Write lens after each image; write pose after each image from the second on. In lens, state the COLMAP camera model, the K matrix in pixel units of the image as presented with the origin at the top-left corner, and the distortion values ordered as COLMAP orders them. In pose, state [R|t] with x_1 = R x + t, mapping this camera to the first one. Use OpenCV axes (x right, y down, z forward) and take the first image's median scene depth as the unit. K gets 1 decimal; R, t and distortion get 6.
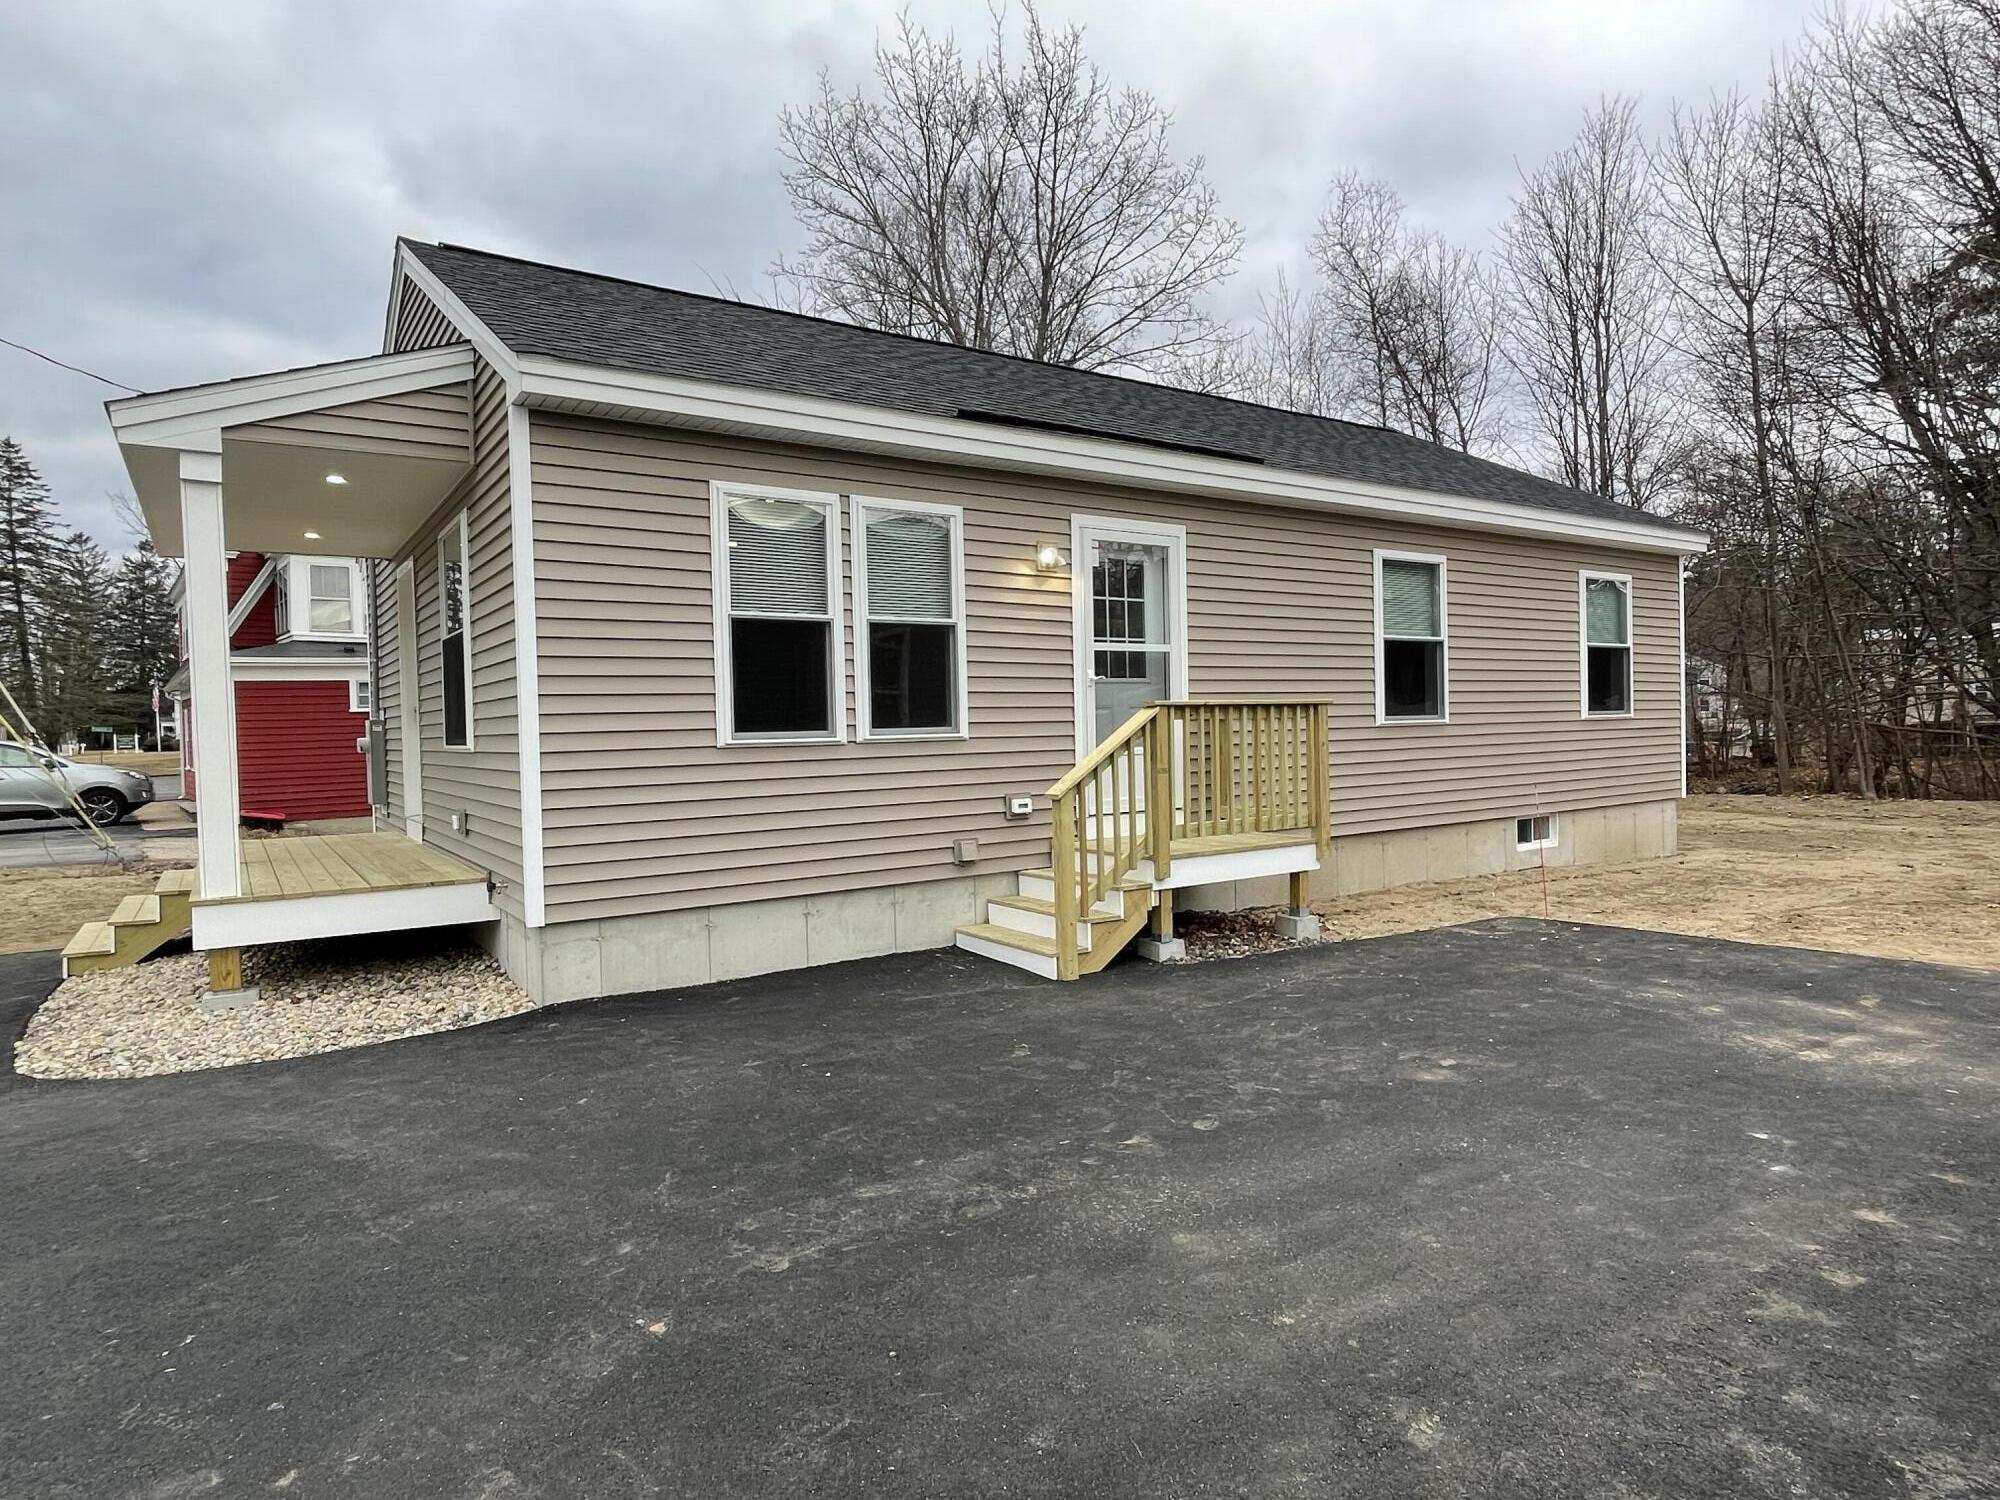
lens RADIAL K [[1150.8, 0, 1009.7], [0, 1150.8, 746.6], [0, 0, 1]] dist [-0.004071, 0.000033]
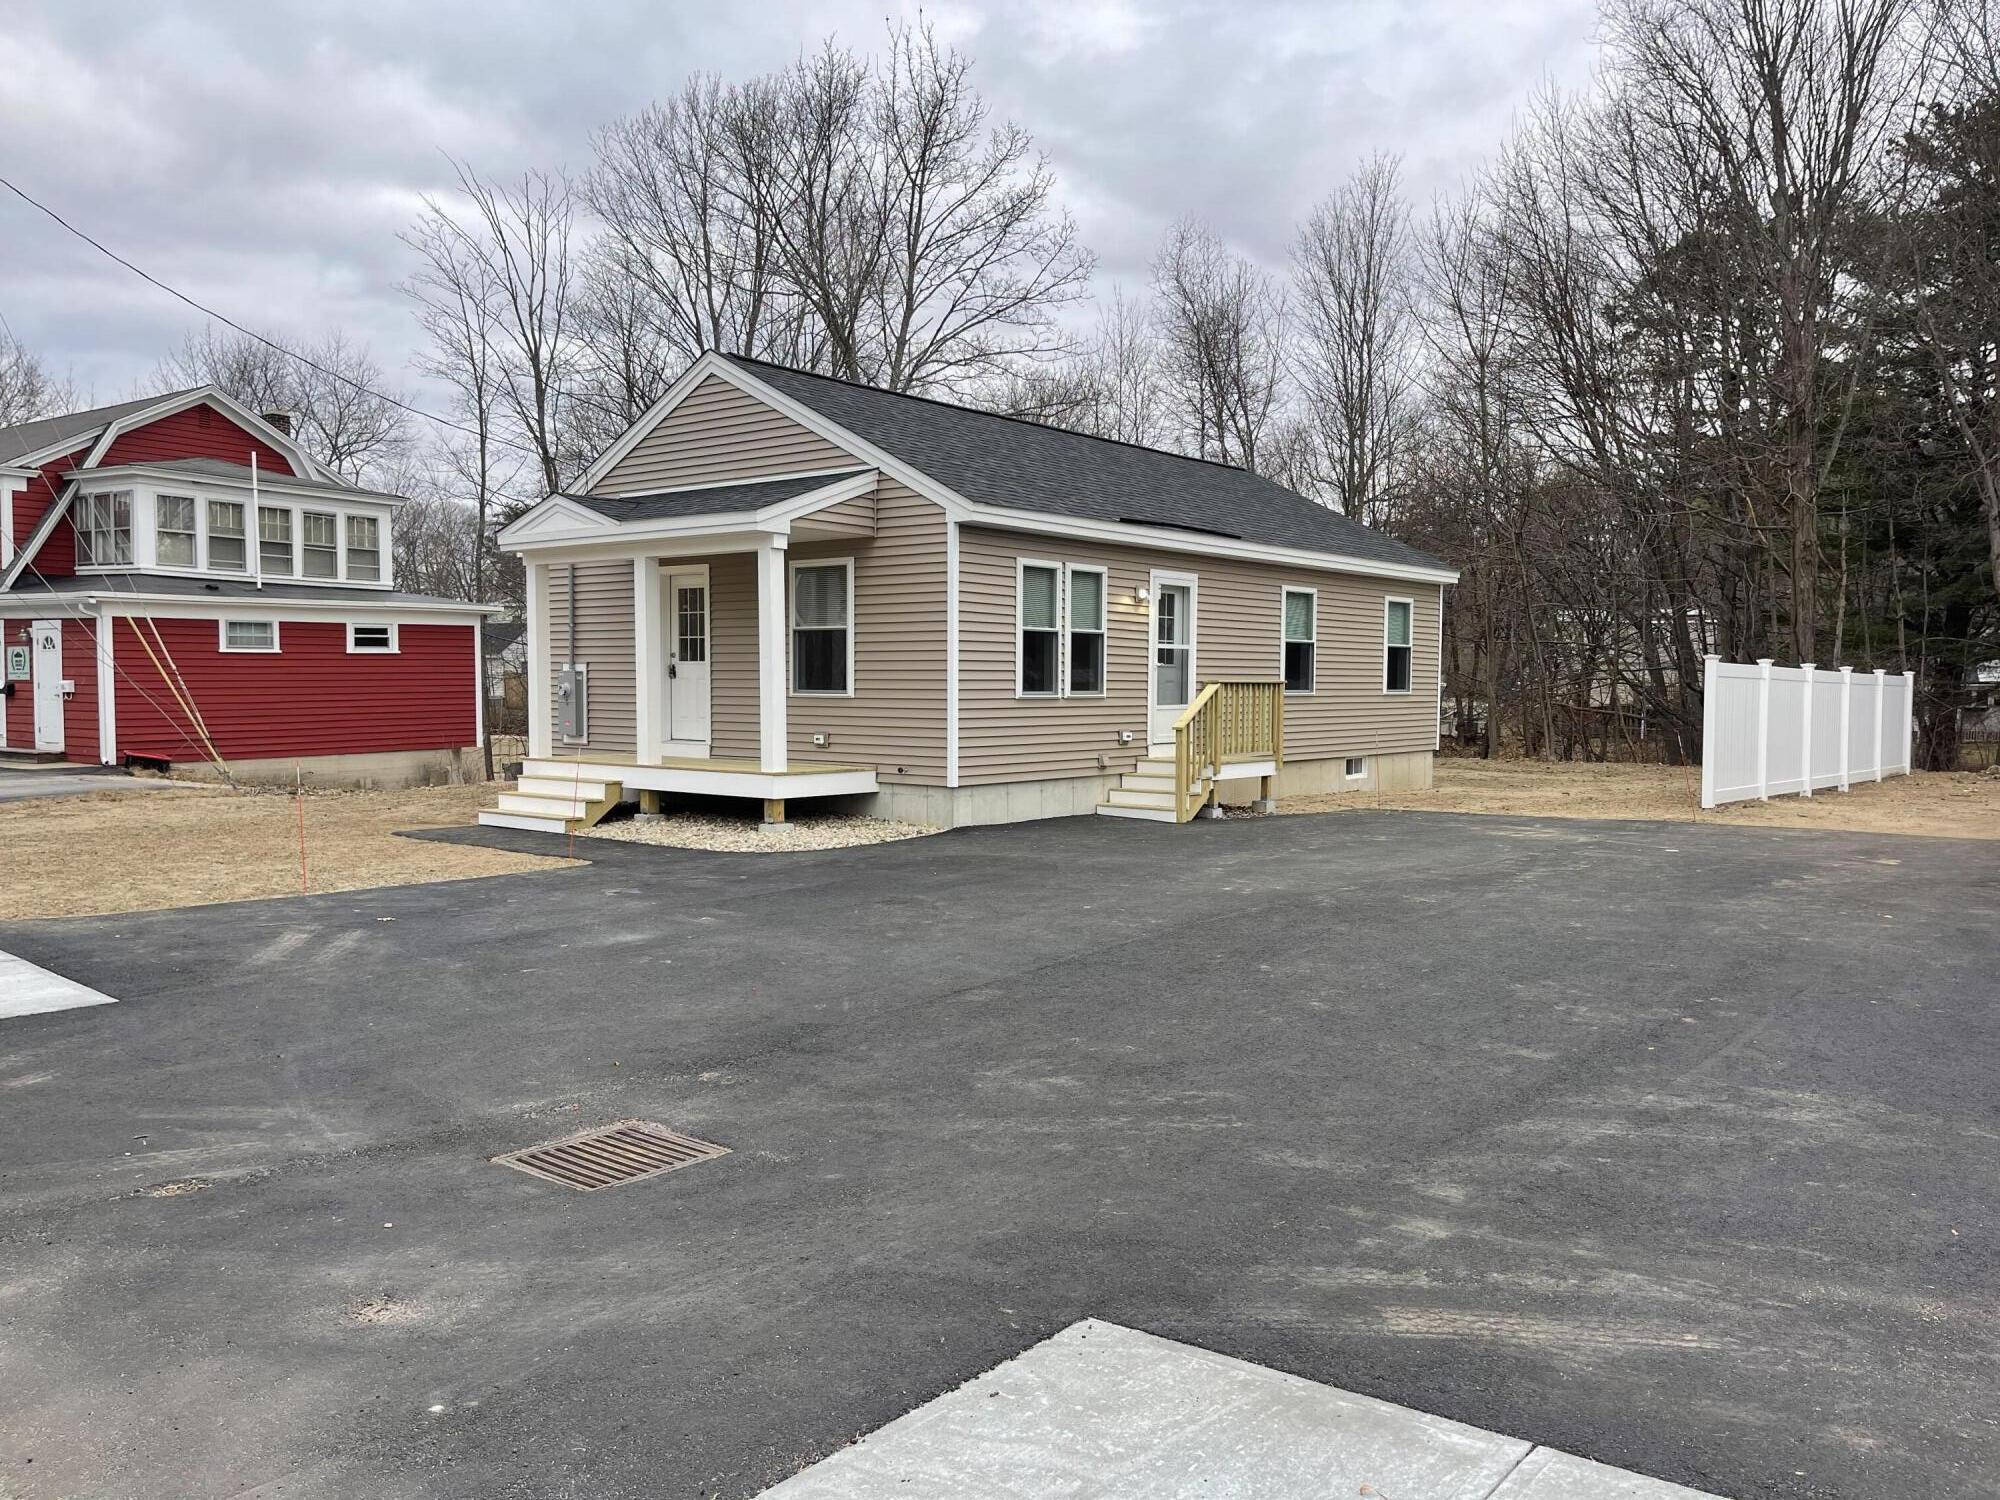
lens RADIAL K [[1512.5, 0, 994.5], [0, 1512.5, 759.6], [0, 0, 1]] dist [0.064778, -0.060387]
pose [[0.959168, 0.014283, 0.282477, -0.763806], [-0.022896, 0.999367, 0.027214, 0.026051], [-0.281910, -0.032571, 0.958888, -1.063924]]
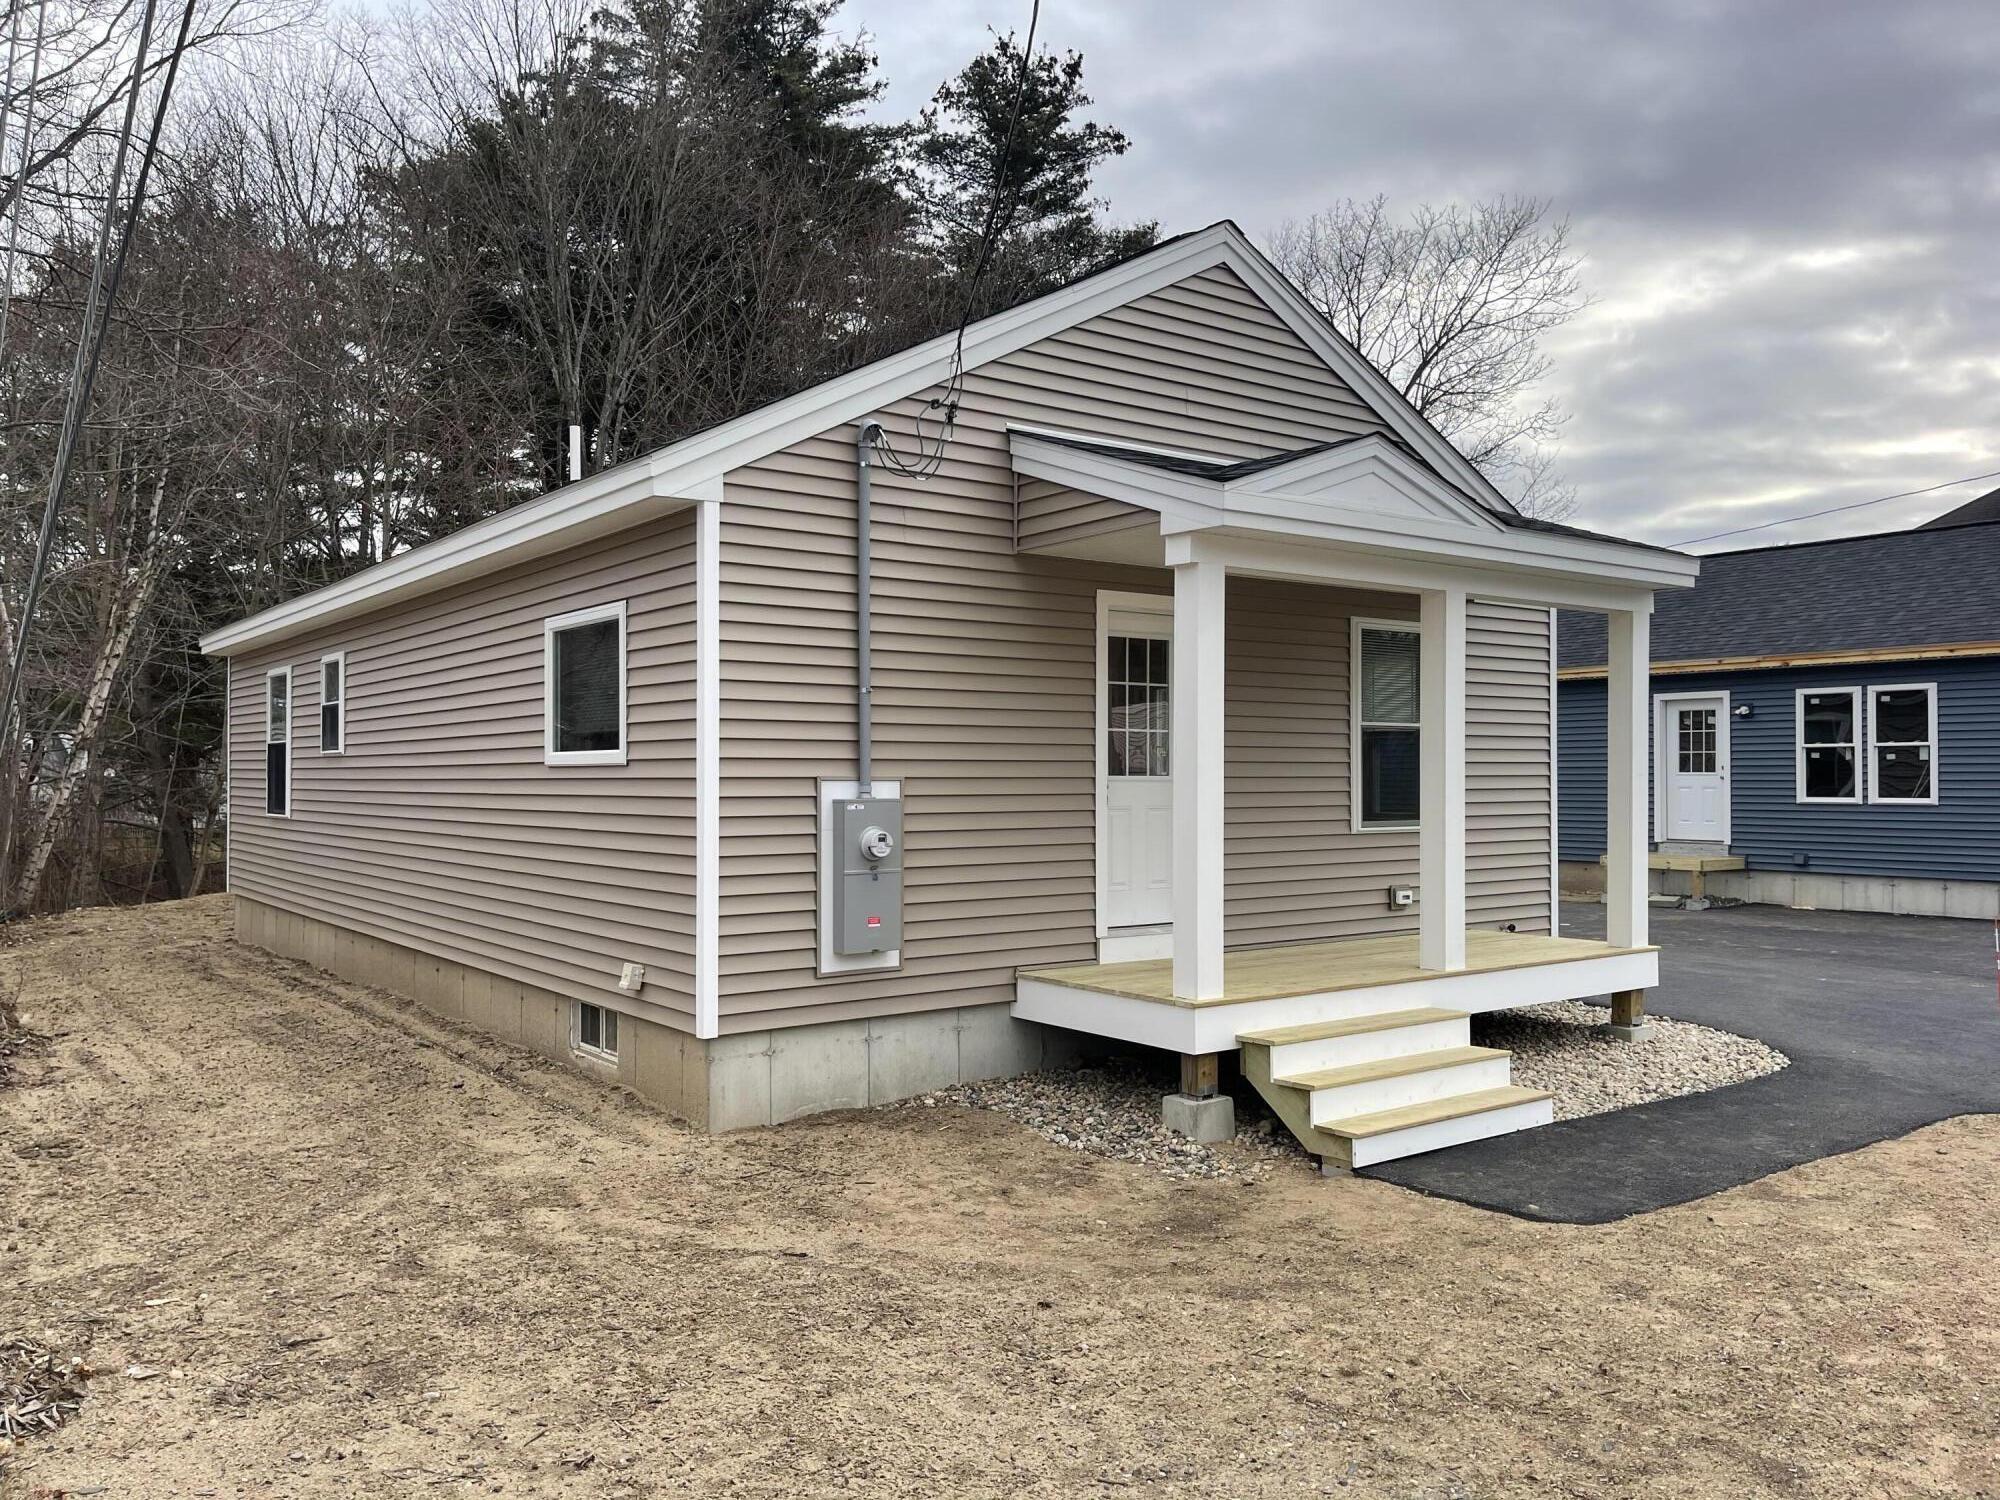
lens RADIAL K [[1495.2, 0, 998.7], [0, 1495.2, 768.9], [0, 0, 1]] dist [0.037646, -0.063985]
pose [[-0.030976, 0.029298, 0.999091, -1.679063], [0.018772, 0.999411, -0.028726, -0.020166], [-0.999344, 0.017865, -0.031508, 1.273570]]
